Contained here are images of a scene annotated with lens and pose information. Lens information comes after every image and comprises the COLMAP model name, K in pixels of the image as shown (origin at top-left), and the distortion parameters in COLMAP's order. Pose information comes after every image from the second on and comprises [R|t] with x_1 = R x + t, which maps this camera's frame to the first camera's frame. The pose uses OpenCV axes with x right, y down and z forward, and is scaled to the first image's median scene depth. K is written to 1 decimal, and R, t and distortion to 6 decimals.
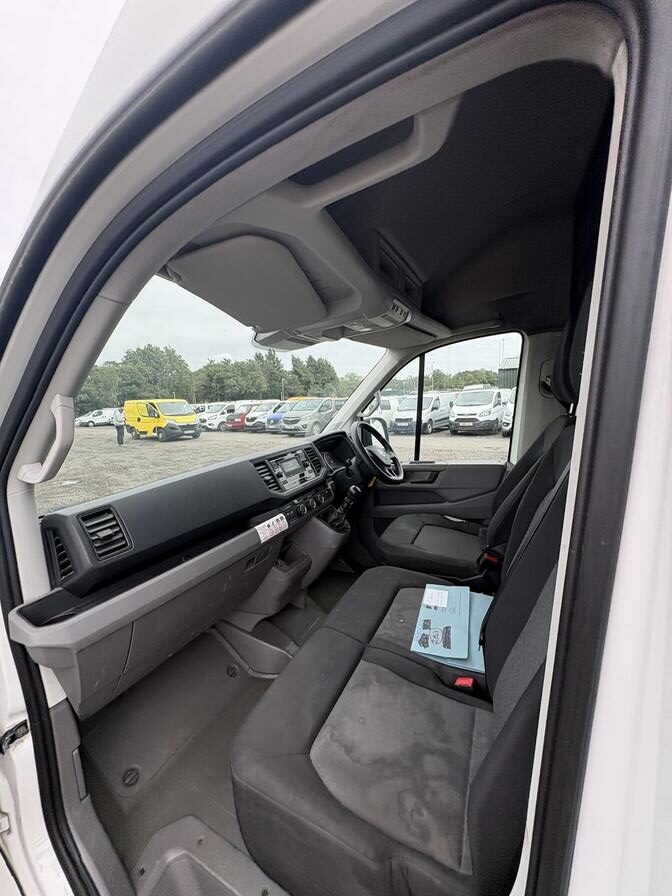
lens RADIAL K [[360.9, 0, 335.2], [0, 360.9, 449.5], [0, 0, 1]] dist [-0.000657, 0.000053]
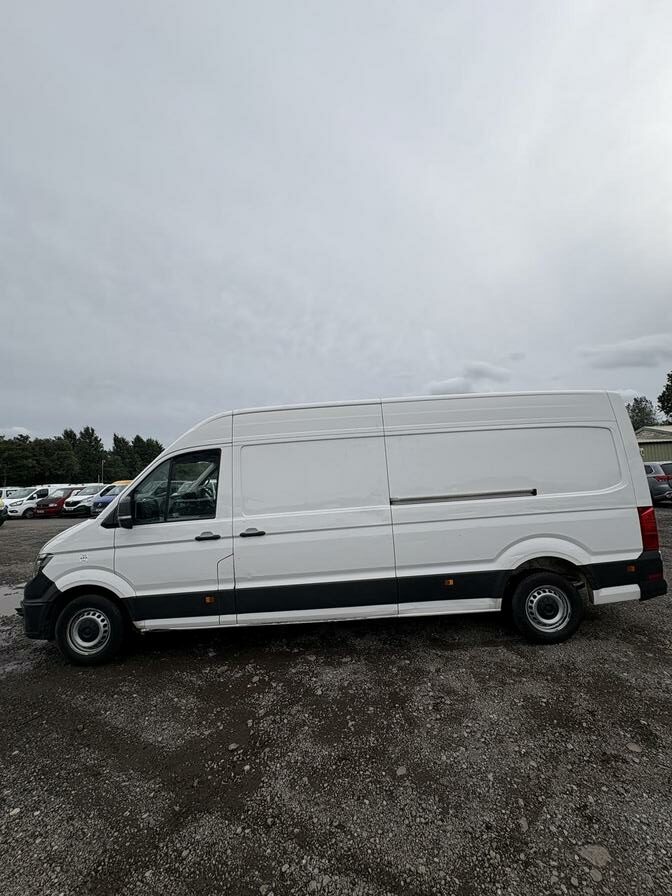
lens RADIAL K [[359.1, 0, 329.7], [0, 359.1, 450.1], [0, 0, 1]] dist [-0.001000, -0.000089]
pose [[0.910285, 0.029968, 0.412895, -0.166819], [0.063894, 0.975255, -0.211649, 0.282077], [-0.409021, 0.219043, 0.885845, -1.765993]]
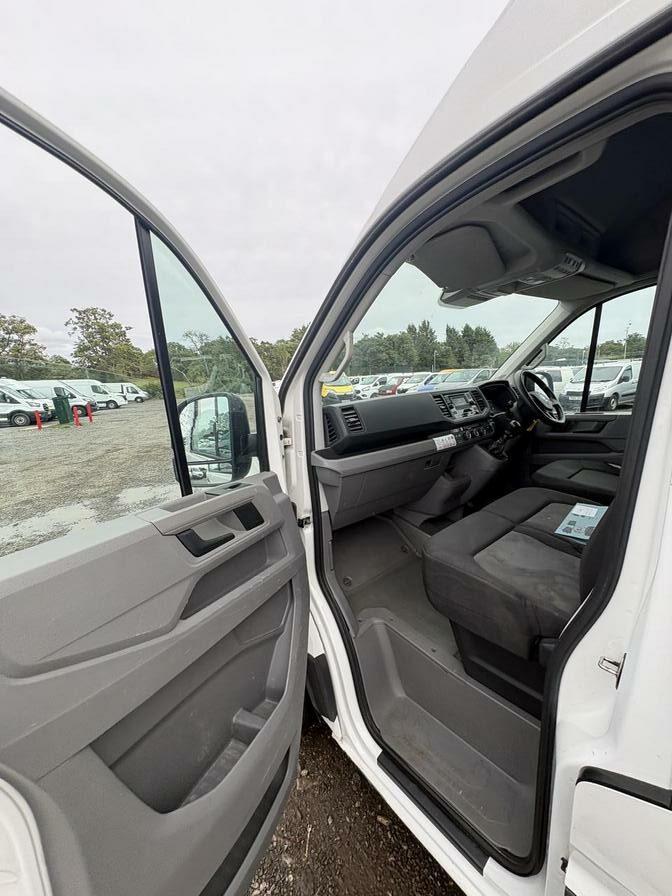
lens RADIAL K [[360.9, 0, 335.2], [0, 360.9, 449.5], [0, 0, 1]] dist [-0.000657, 0.000053]
pose [[0.919826, 0.076100, -0.384875, -0.023308], [-0.048677, 0.995564, 0.080516, 0.114200], [0.389295, -0.055326, 0.919450, -0.285909]]
